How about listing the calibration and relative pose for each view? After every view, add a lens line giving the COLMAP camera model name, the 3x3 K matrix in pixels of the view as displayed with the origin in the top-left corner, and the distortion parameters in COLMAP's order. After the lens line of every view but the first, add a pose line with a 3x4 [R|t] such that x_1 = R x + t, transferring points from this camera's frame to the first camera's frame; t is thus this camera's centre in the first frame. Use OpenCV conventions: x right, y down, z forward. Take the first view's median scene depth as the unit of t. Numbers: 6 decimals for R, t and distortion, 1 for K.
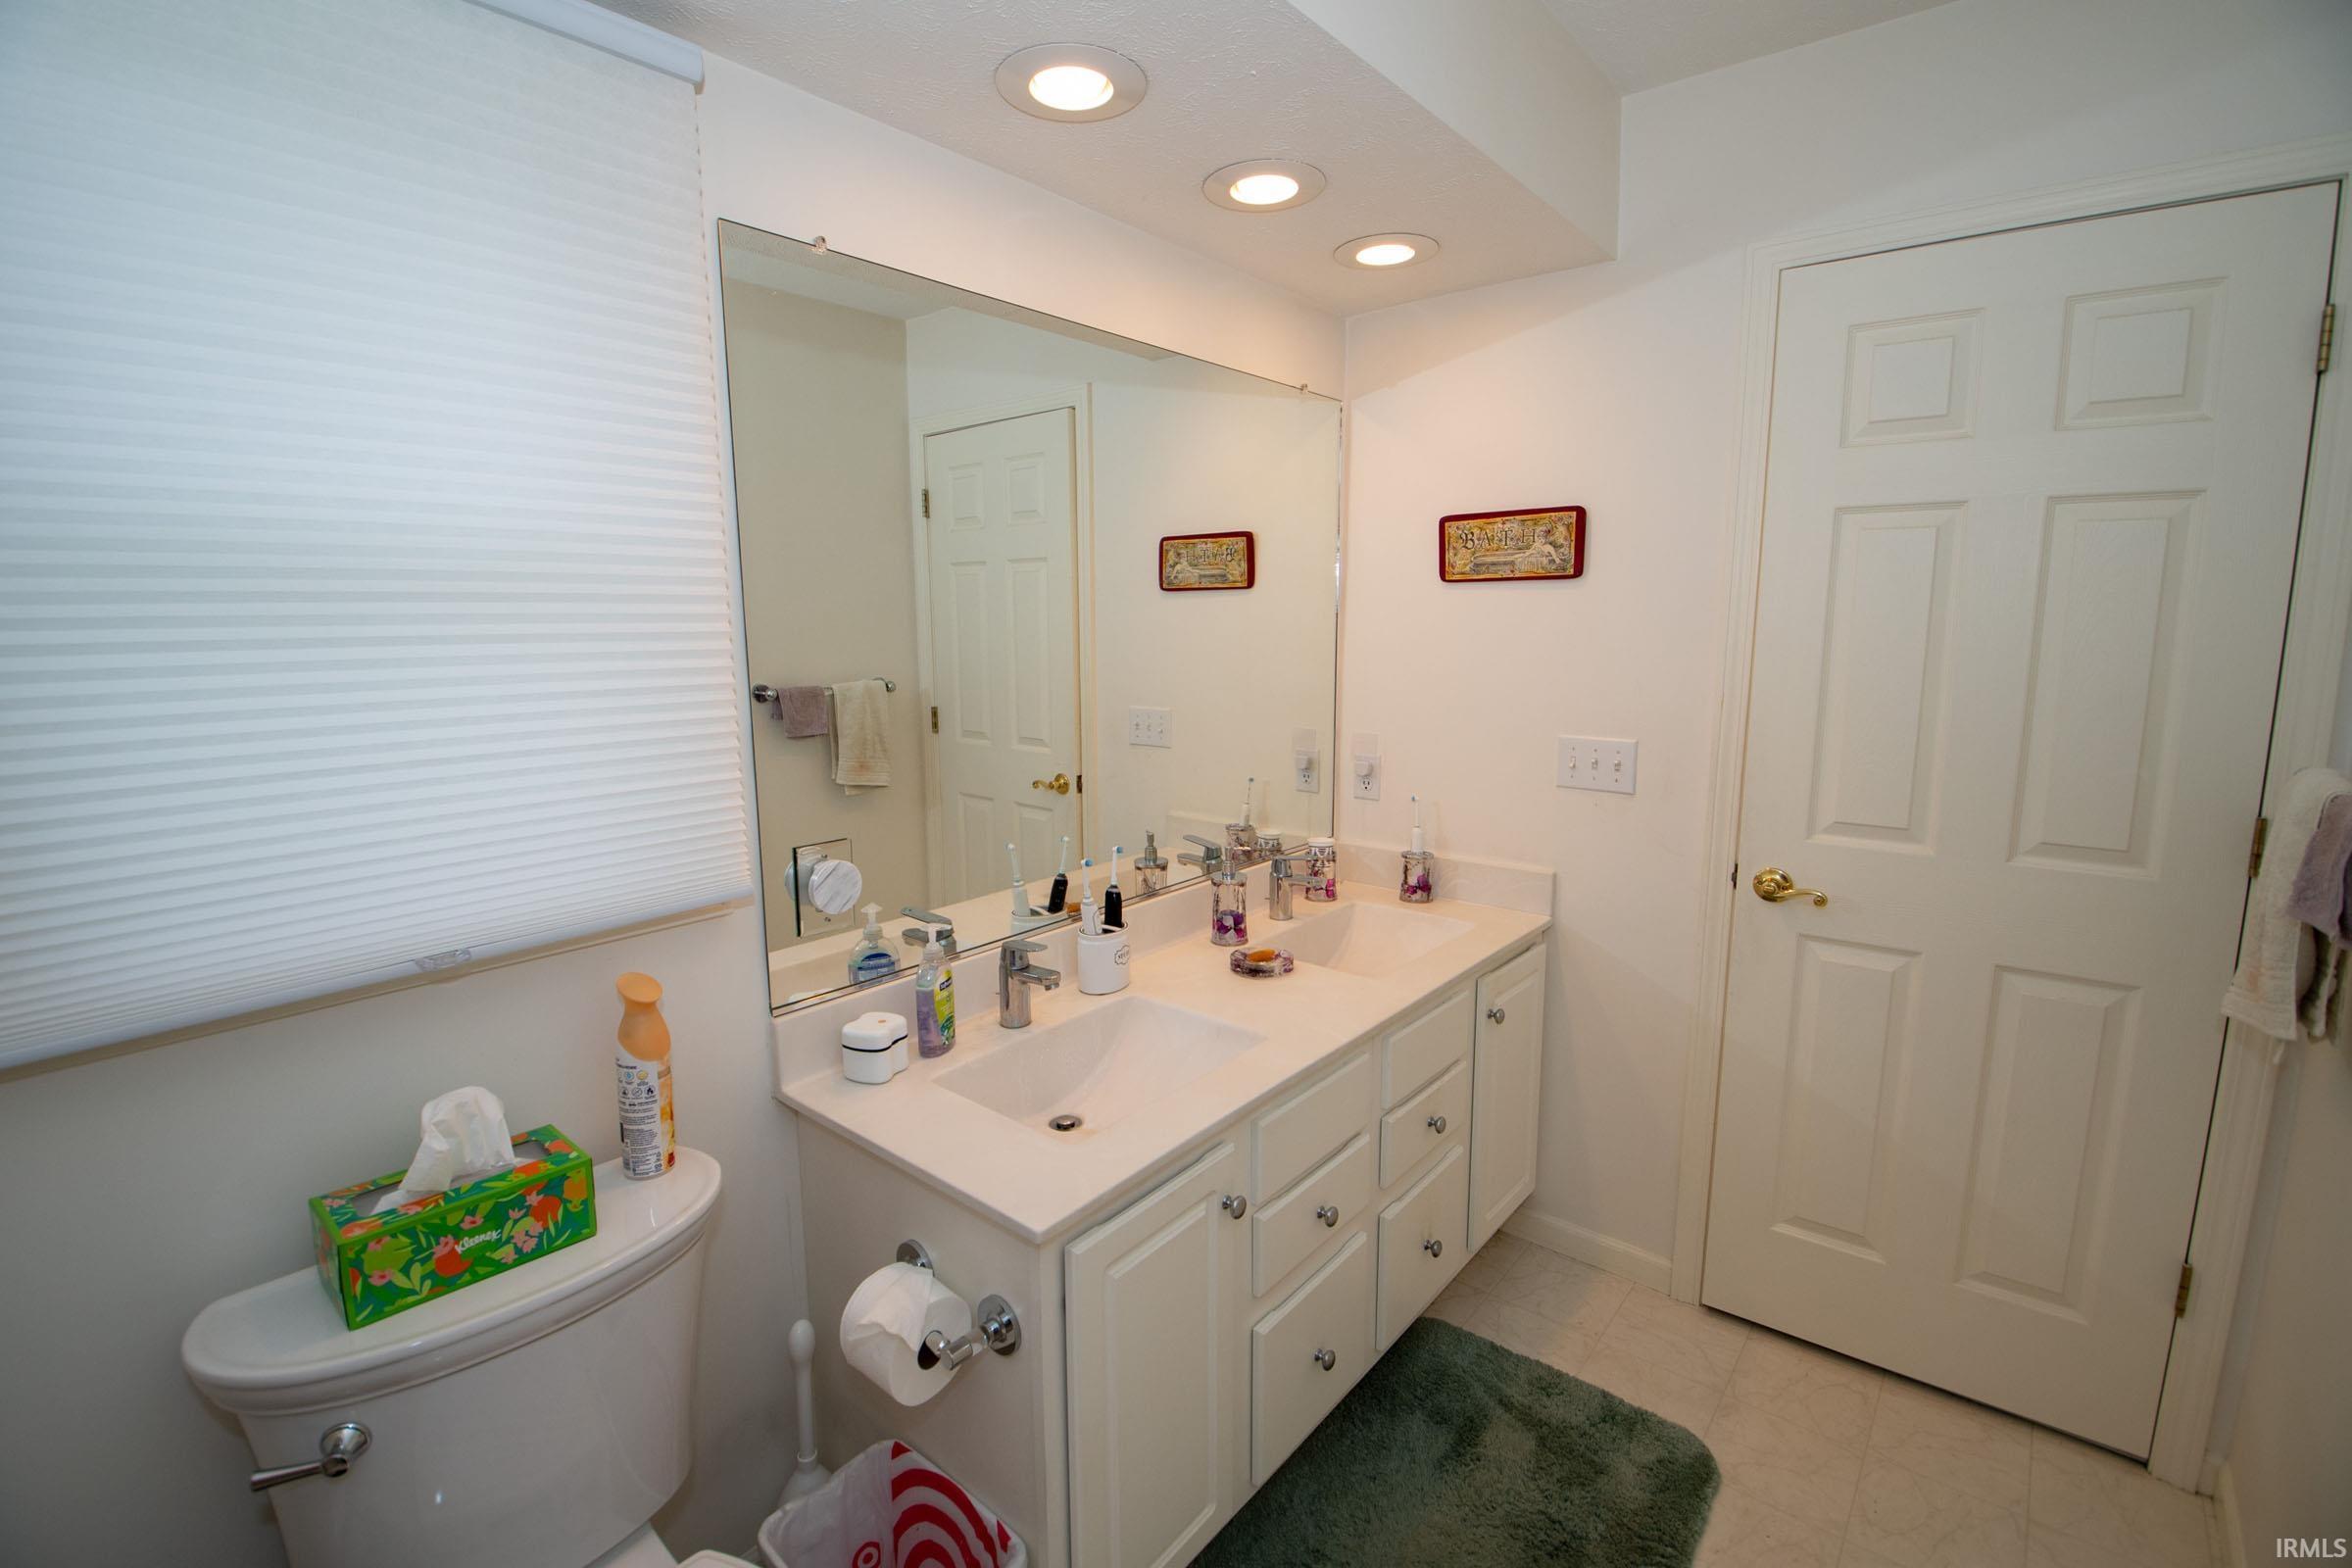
lens RADIAL K [[1100.7, 0, 1176.0], [0, 1100.7, 784.0], [0, 0, 1]] dist [-0.002881, -0.000597]
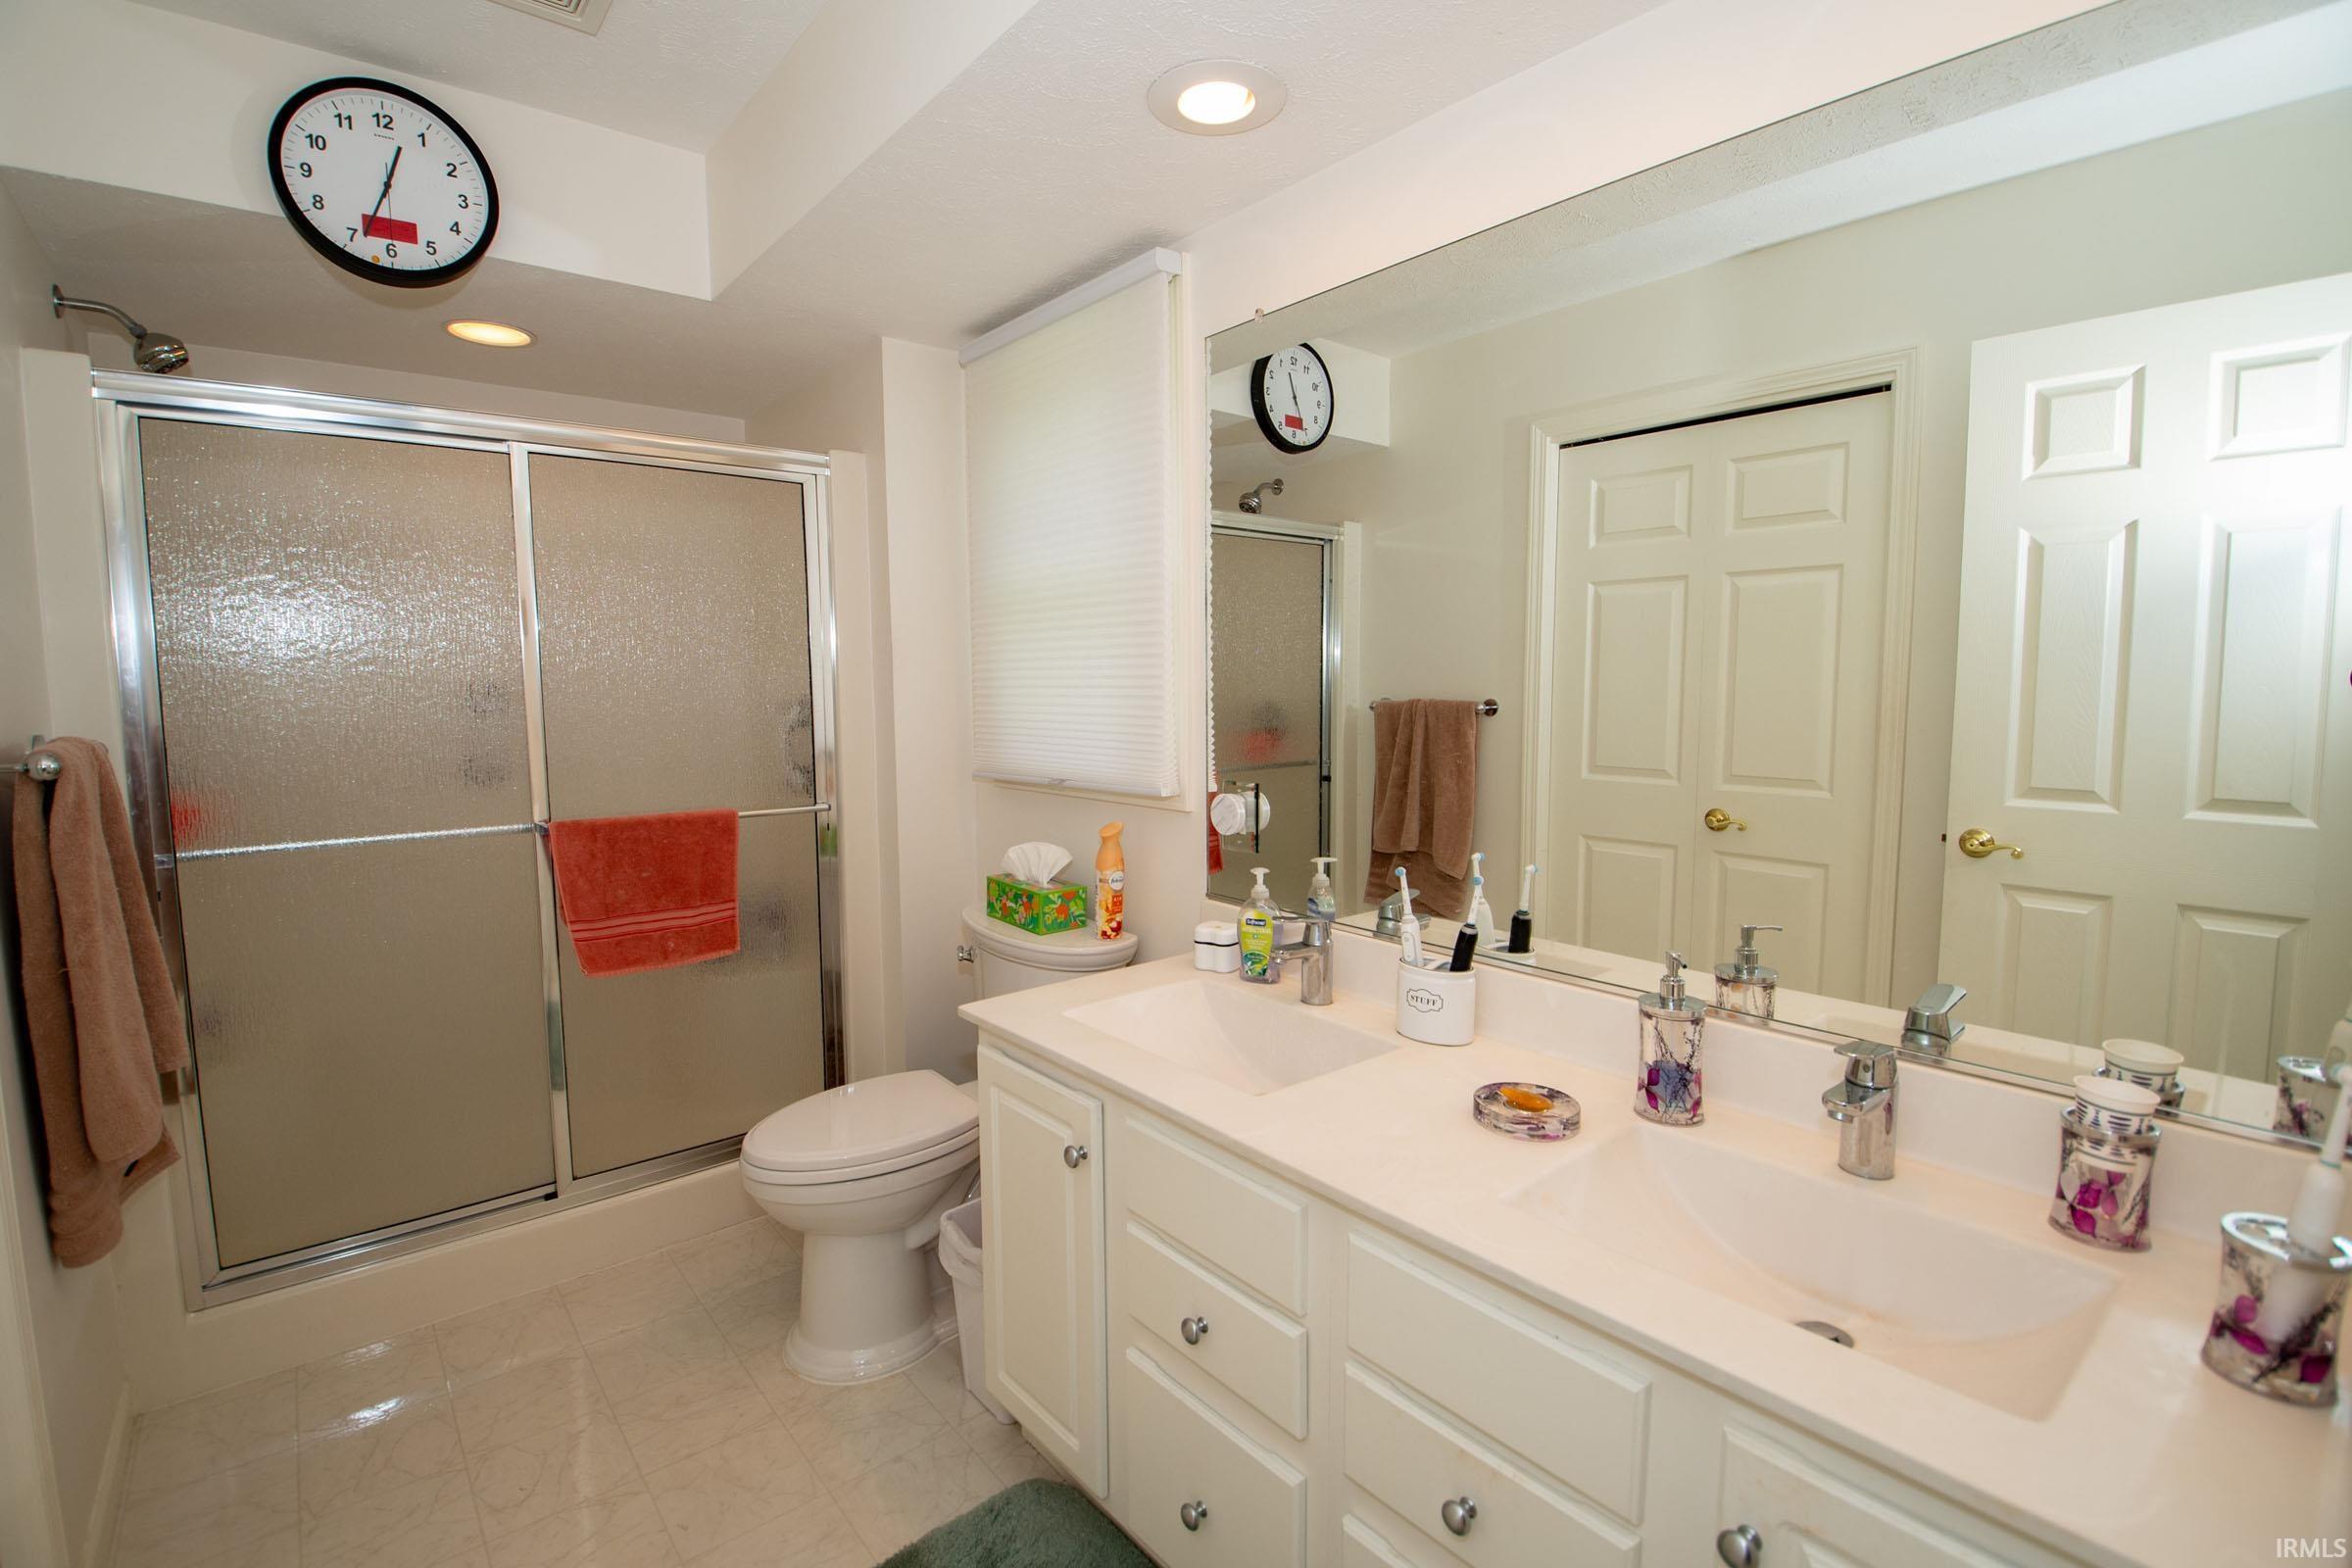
lens RADIAL K [[1100.7, 0, 1176.0], [0, 1100.7, 784.0], [0, 0, 1]] dist [-0.002881, -0.000597]
pose [[-0.226267, 0.104145, -0.968482, 1.305014], [-0.136789, 0.981018, 0.137451, -0.152341], [0.964413, 0.163579, -0.207726, 1.651132]]
